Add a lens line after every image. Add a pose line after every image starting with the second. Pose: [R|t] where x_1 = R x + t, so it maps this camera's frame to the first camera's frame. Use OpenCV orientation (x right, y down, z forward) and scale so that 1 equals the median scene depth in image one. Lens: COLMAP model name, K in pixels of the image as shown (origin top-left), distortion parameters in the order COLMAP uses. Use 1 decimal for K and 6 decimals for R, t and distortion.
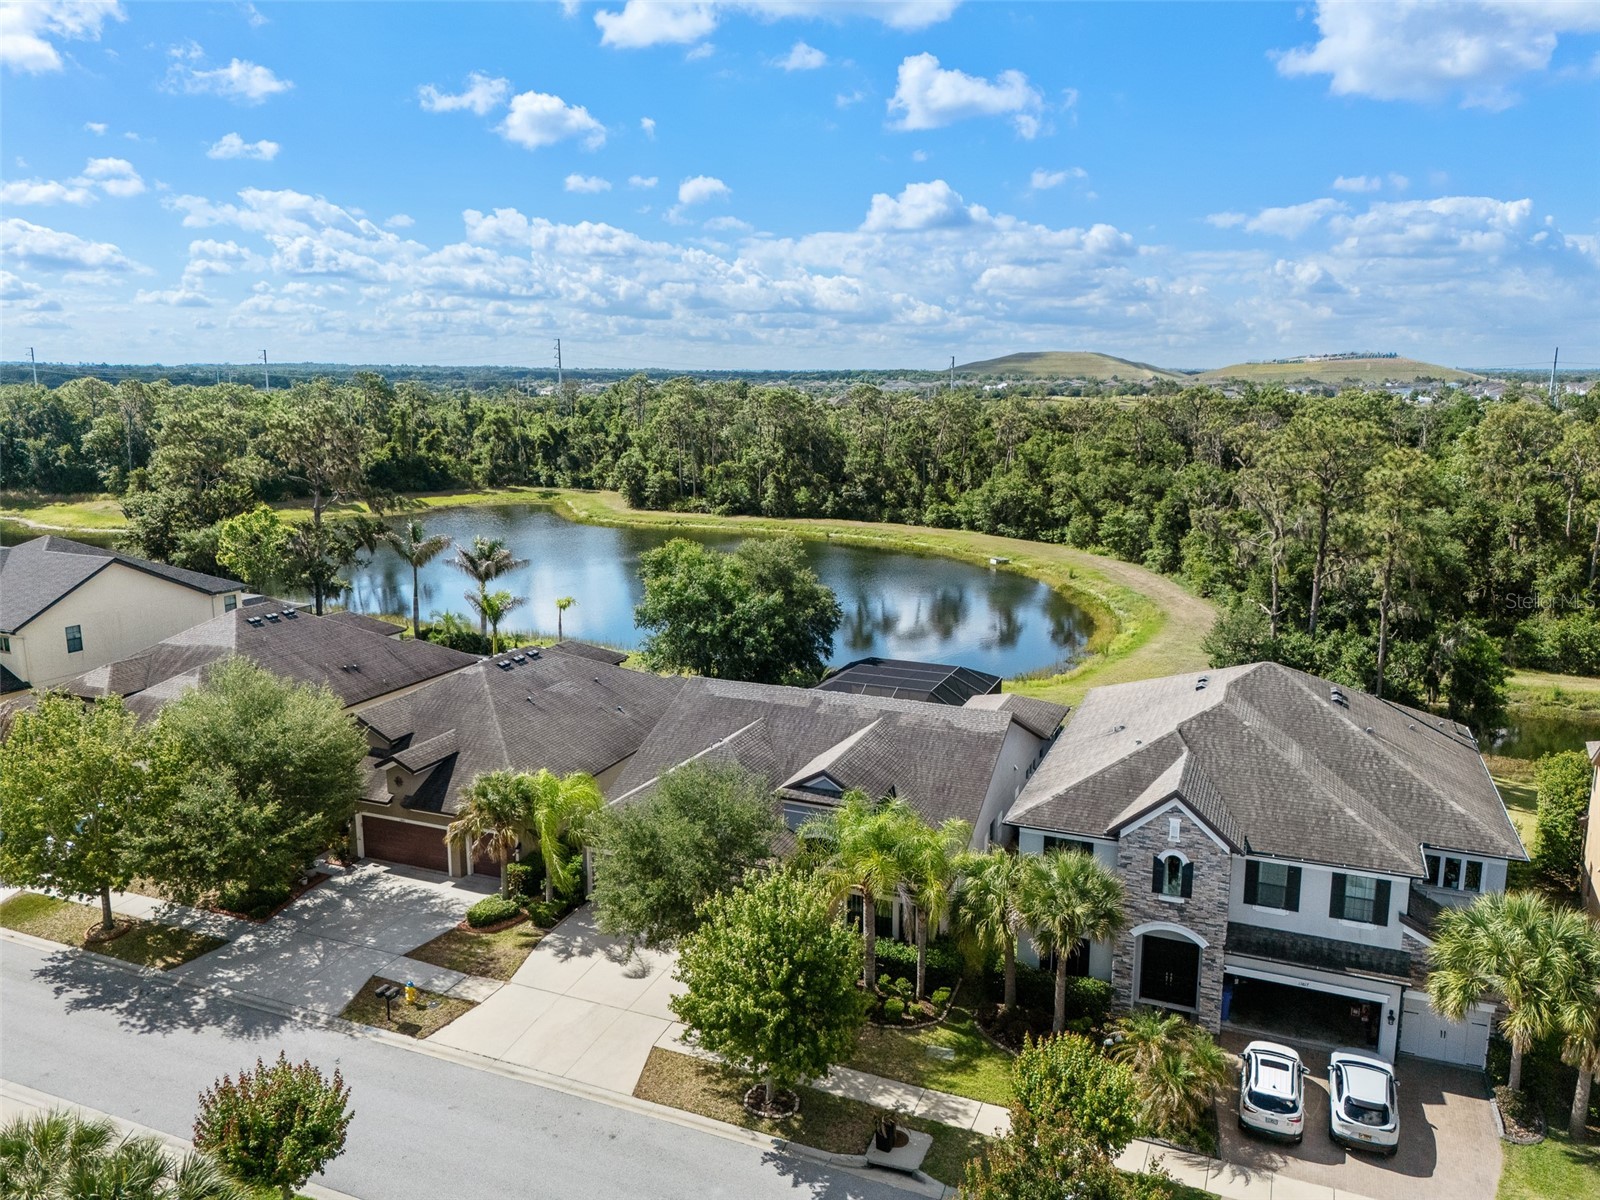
lens RADIAL K [[1151.6, 0, 800.0], [0, 1151.6, 600.0], [0, 0, 1]] dist [0.065166, -0.048959]
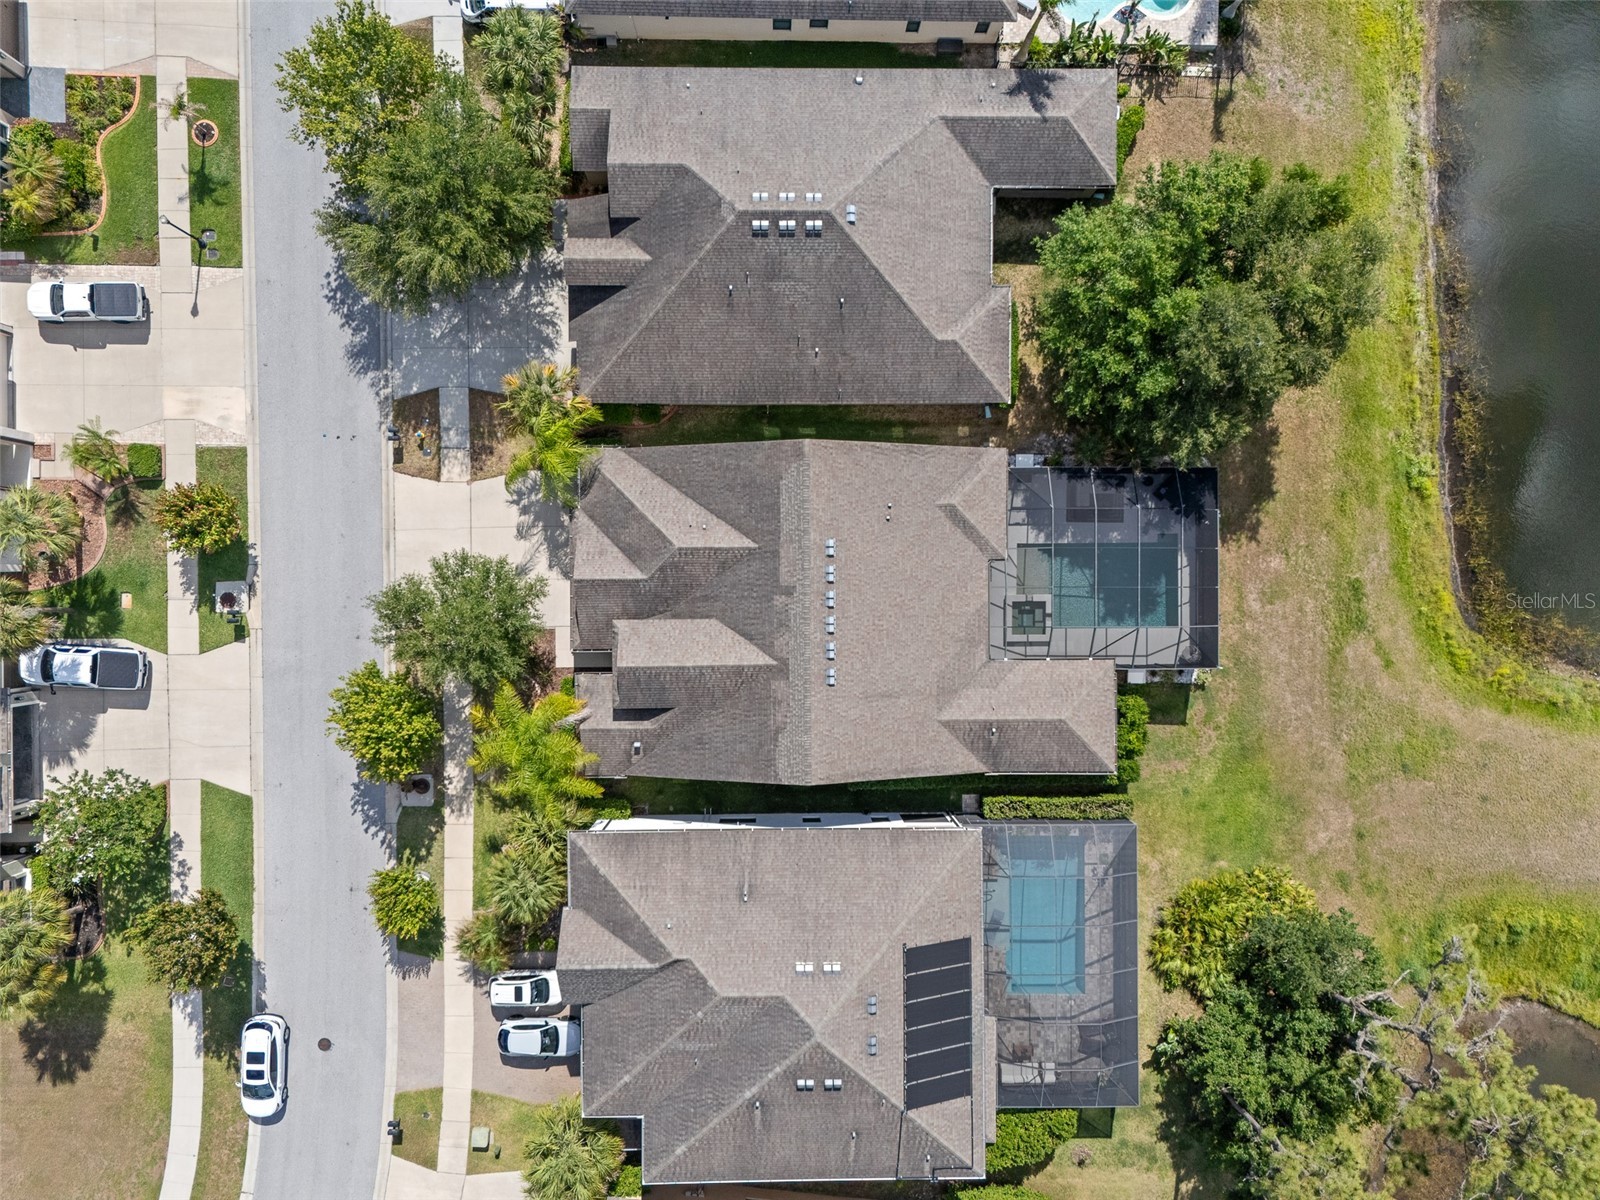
lens RADIAL K [[1151.6, 0, 800.0], [0, 1151.6, 600.0], [0, 0, 1]] dist [0.065166, -0.048959]
pose [[0.385589, 0.922540, 0.015551, 0.012262], [-0.202618, 0.068220, 0.976879, -1.020480], [0.900149, -0.379824, 0.213228, 0.921906]]
